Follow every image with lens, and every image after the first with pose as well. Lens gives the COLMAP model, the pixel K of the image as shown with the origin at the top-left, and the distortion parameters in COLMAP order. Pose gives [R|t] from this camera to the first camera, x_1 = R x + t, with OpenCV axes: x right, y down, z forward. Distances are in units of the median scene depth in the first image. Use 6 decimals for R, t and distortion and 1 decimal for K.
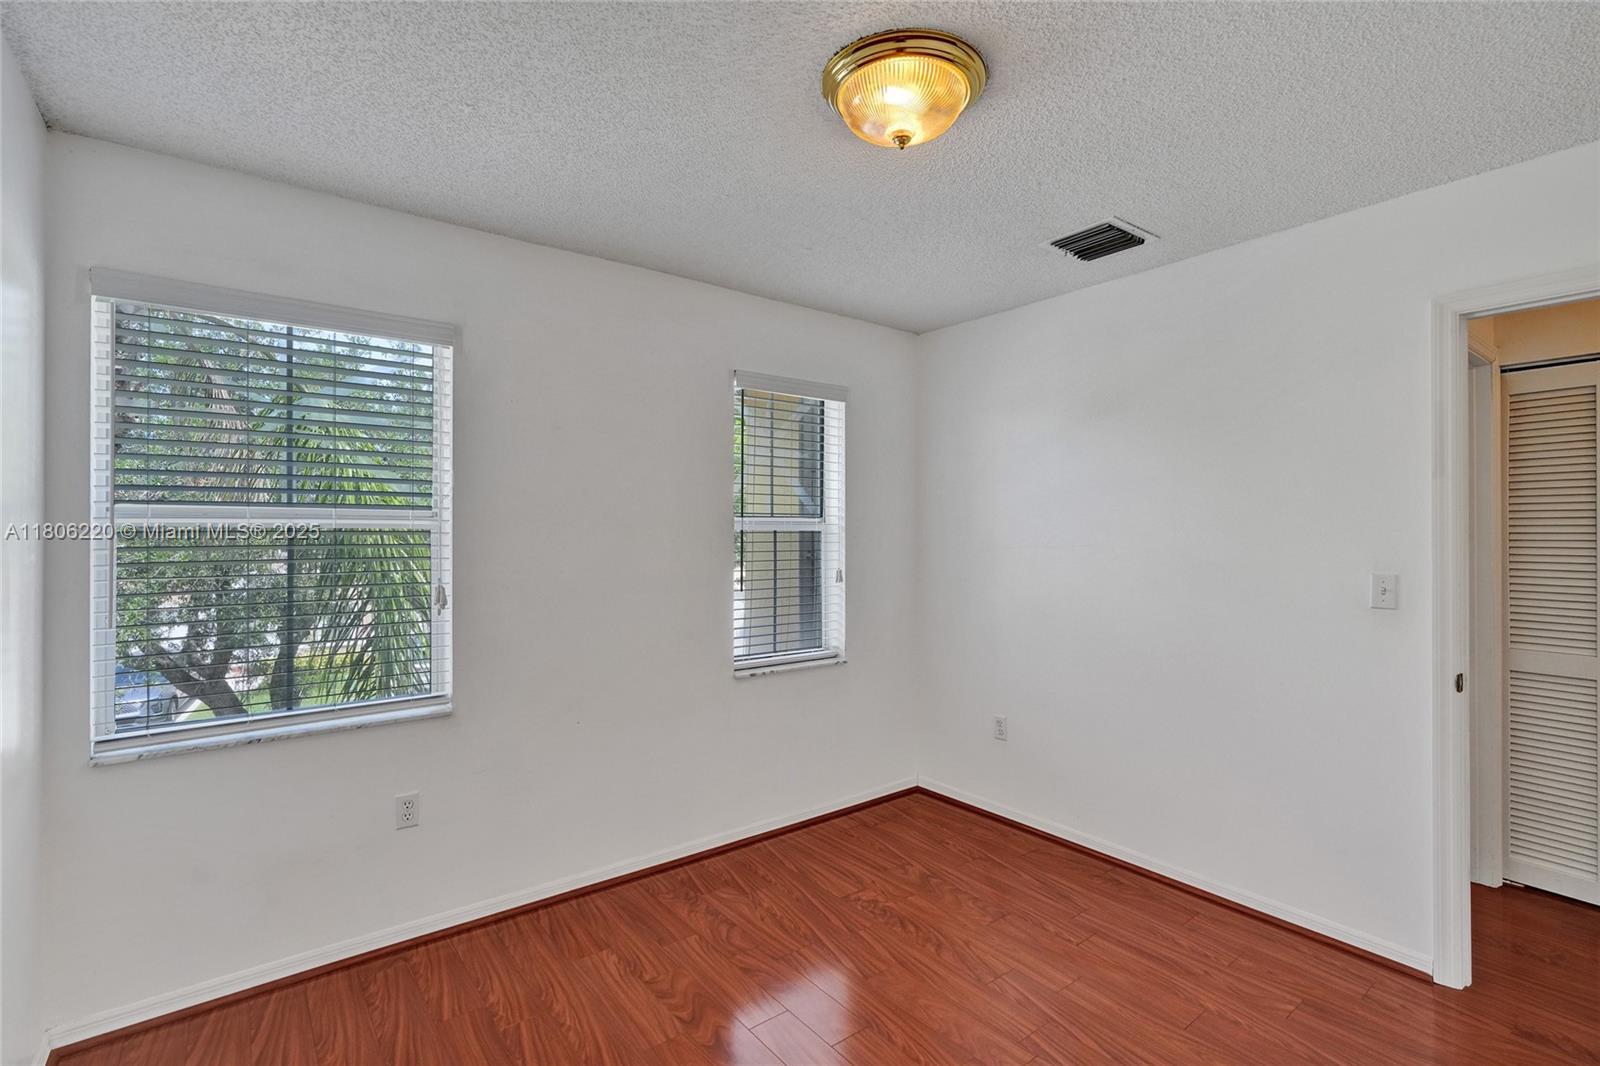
lens RADIAL K [[732.5, 0, 803.4], [0, 732.5, 530.4], [0, 0, 1]] dist [0.000255, 0.000497]
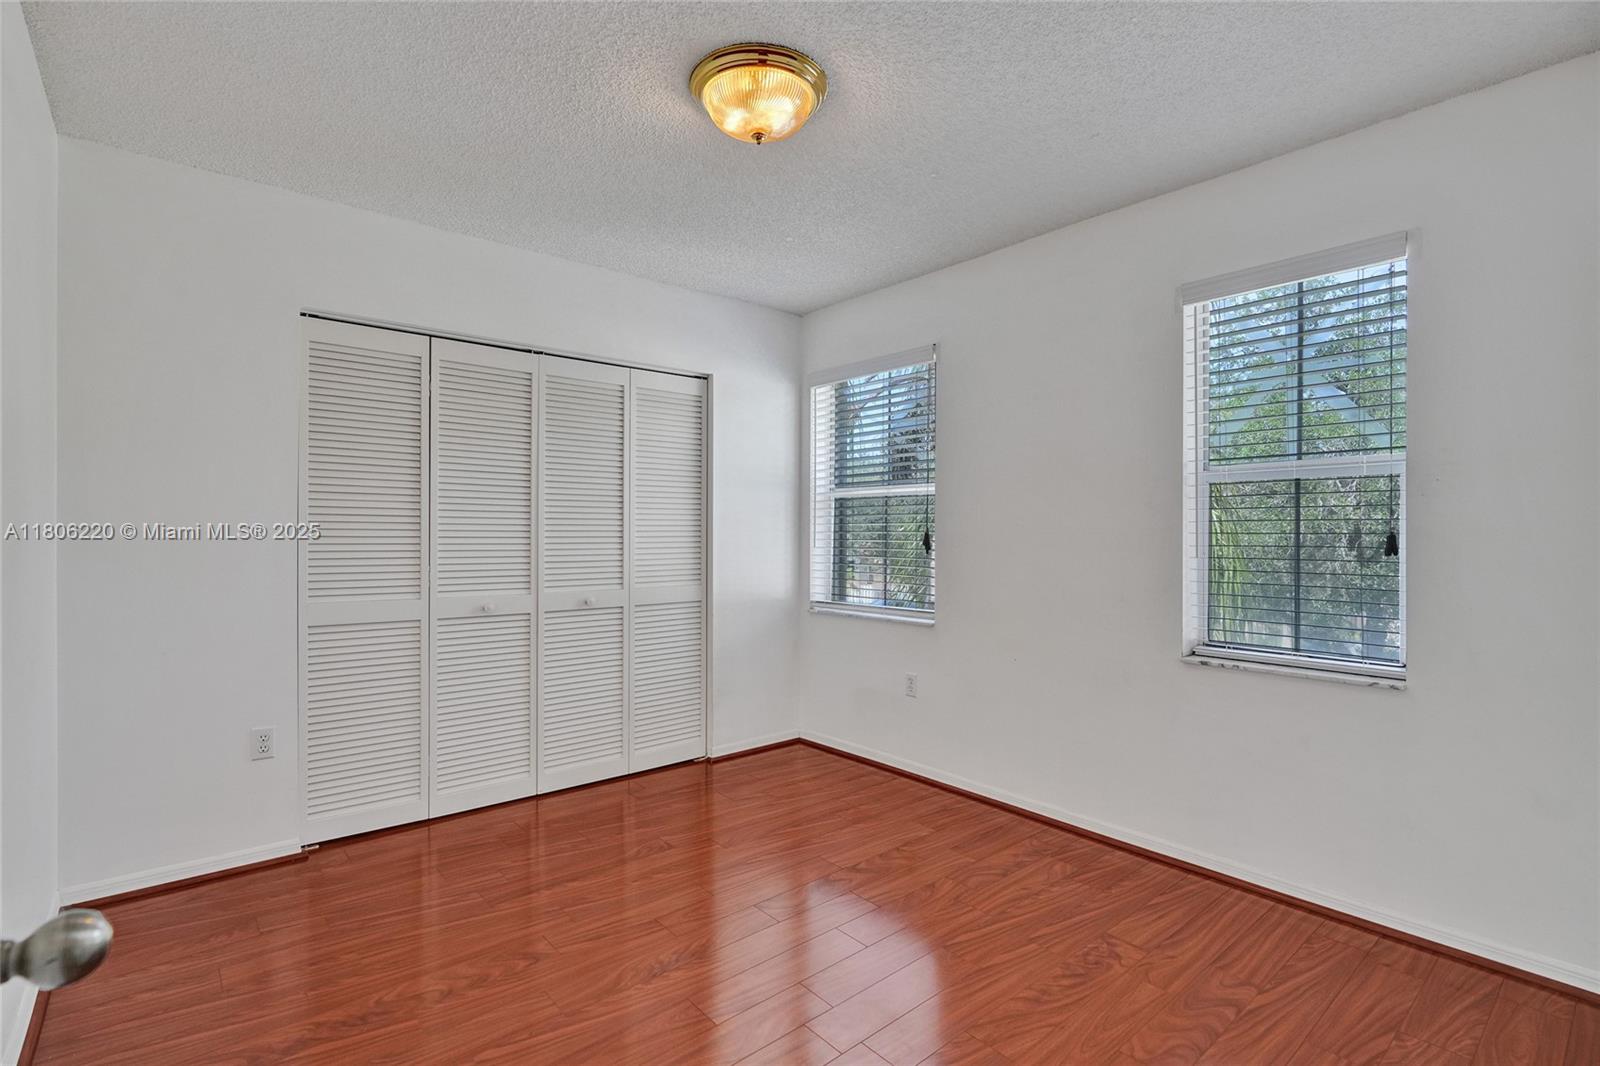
lens RADIAL K [[736.6, 0, 808.6], [0, 736.6, 534.0], [0, 0, 1]] dist [-0.001217, -0.000143]
pose [[0.060703, 0.002853, -0.998152, 0.852999], [0.001645, 0.999994, 0.002958, 0.068875], [0.998155, -0.001822, 0.060698, 0.651543]]
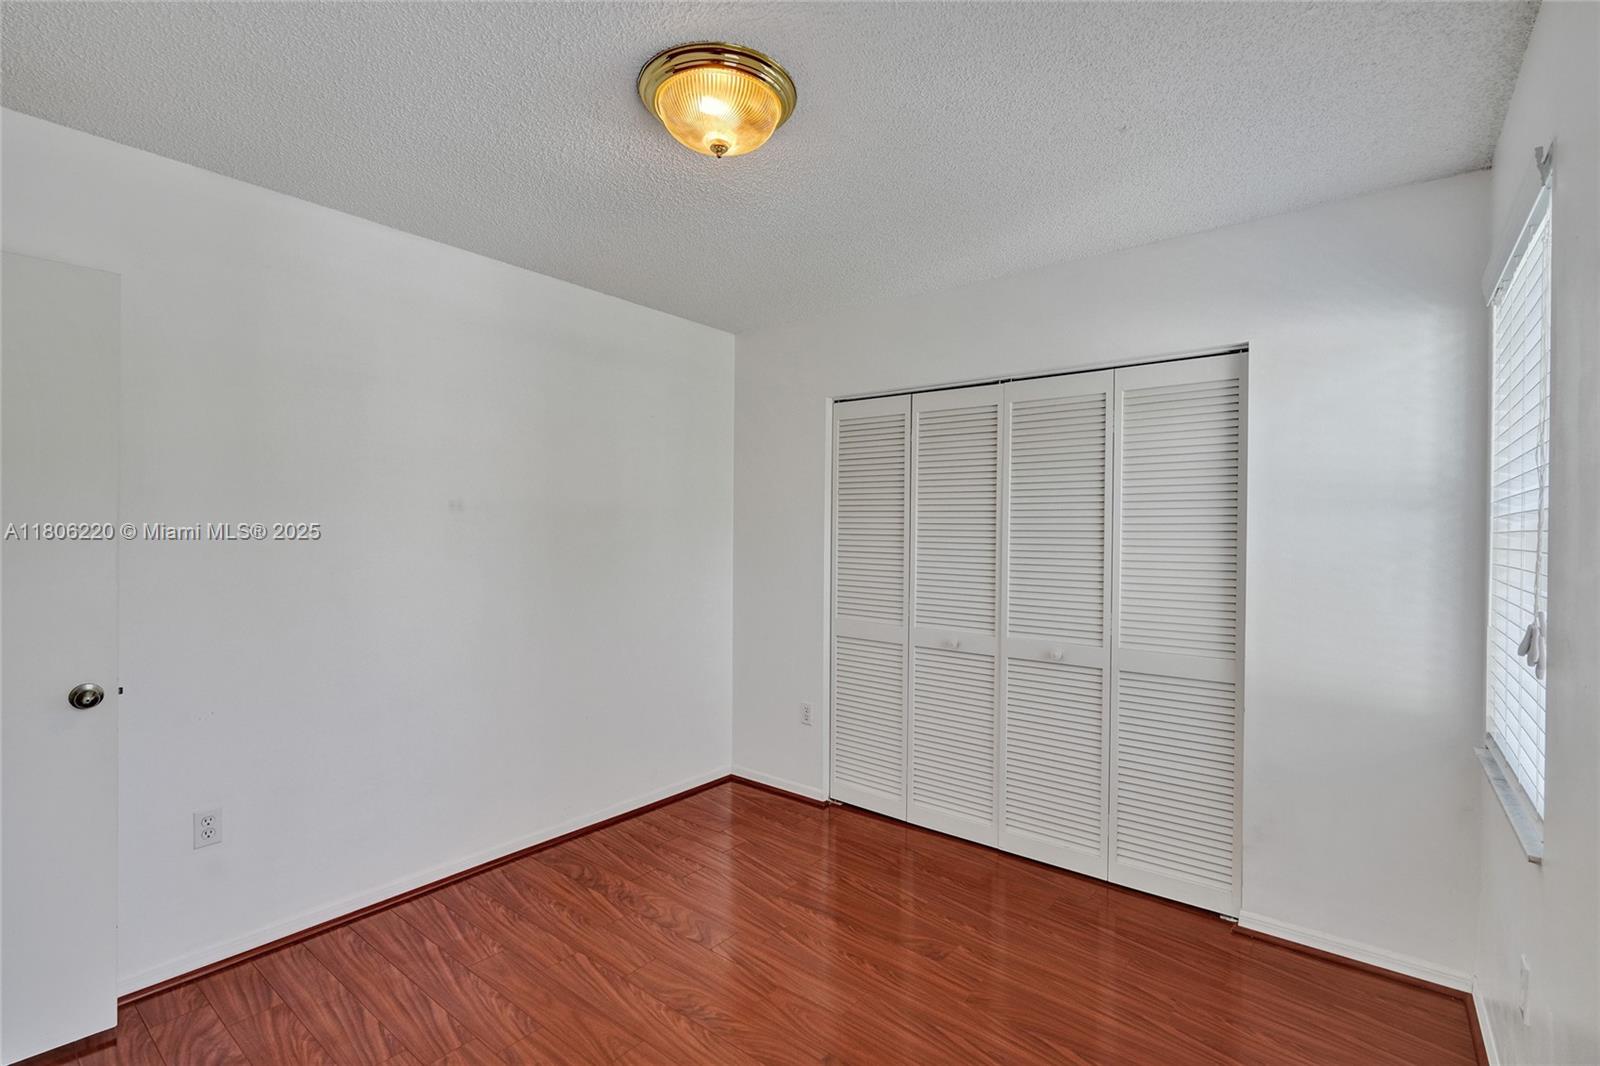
lens RADIAL K [[736.6, 0, 808.6], [0, 736.6, 534.0], [0, 0, 1]] dist [-0.001217, -0.000143]
pose [[-0.966205, -0.007585, -0.257661, 0.183878], [-0.008360, 0.999963, 0.001912, 0.008716], [0.257637, 0.004001, -0.966233, 1.326866]]
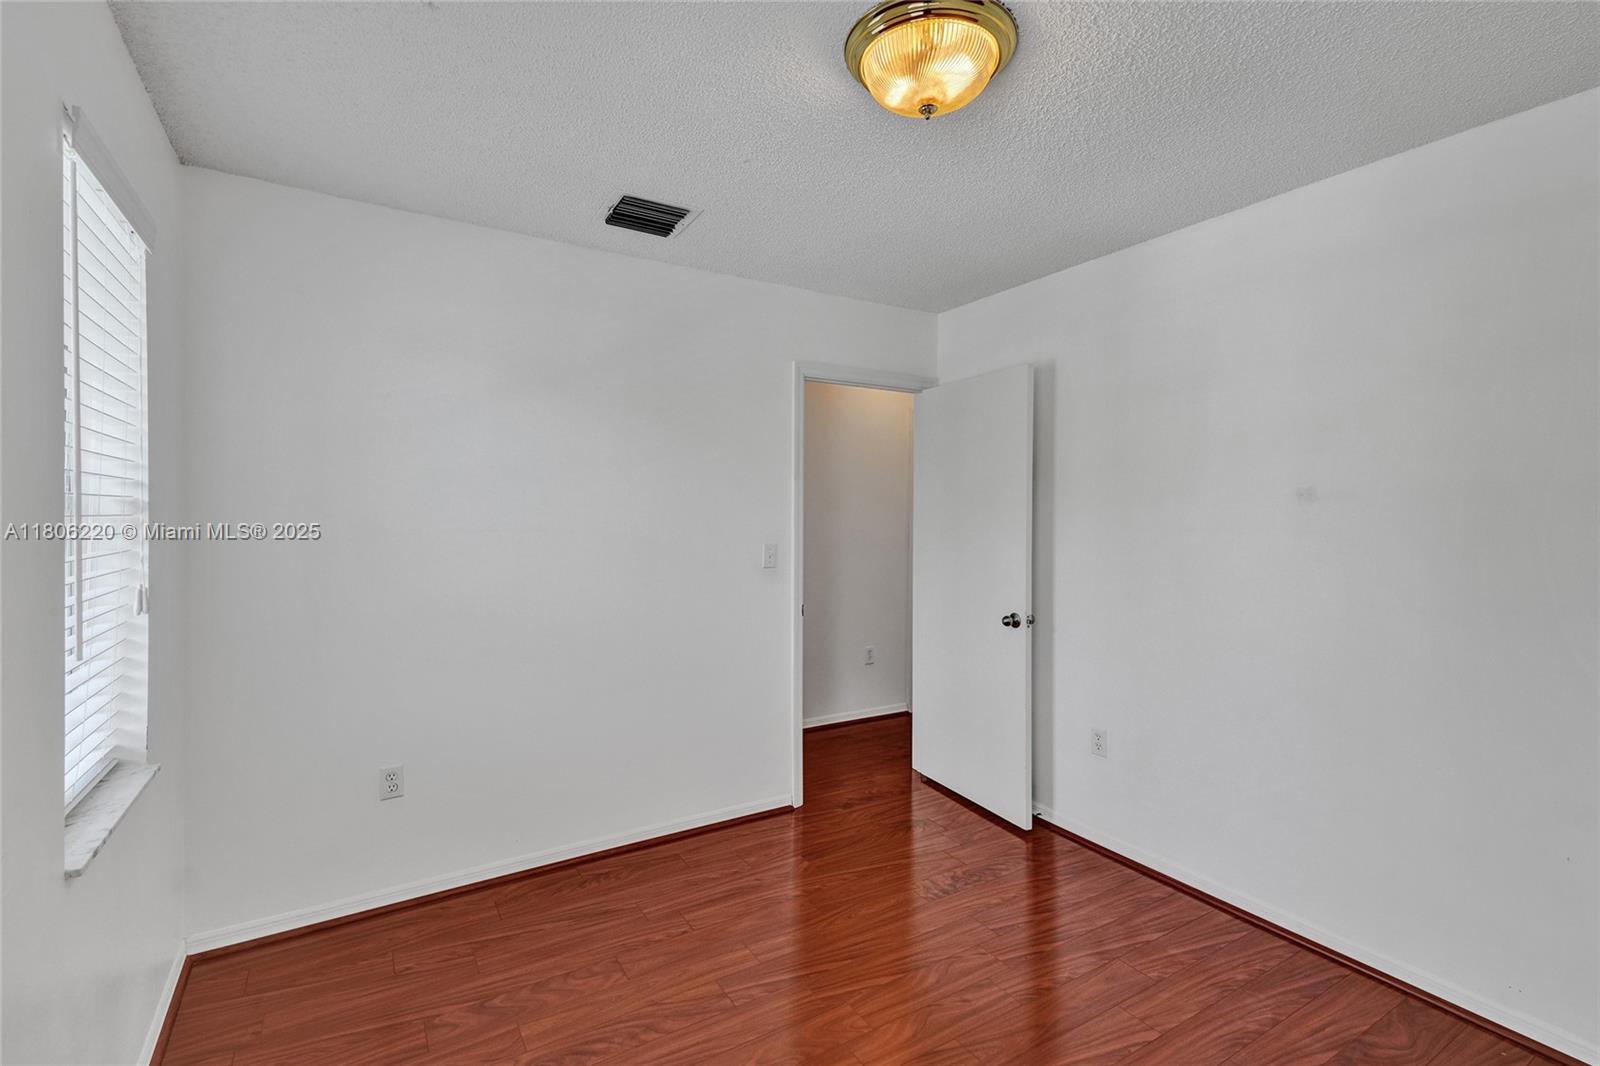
lens RADIAL K [[733.2, 0, 805.5], [0, 733.2, 519.1], [0, 0, 1]] dist [0.026760, -0.000131]
pose [[0.104578, -0.006071, 0.994498, -0.550763], [-0.006771, 0.999954, 0.006816, 0.000919], [-0.994494, -0.007446, 0.104533, 0.680734]]
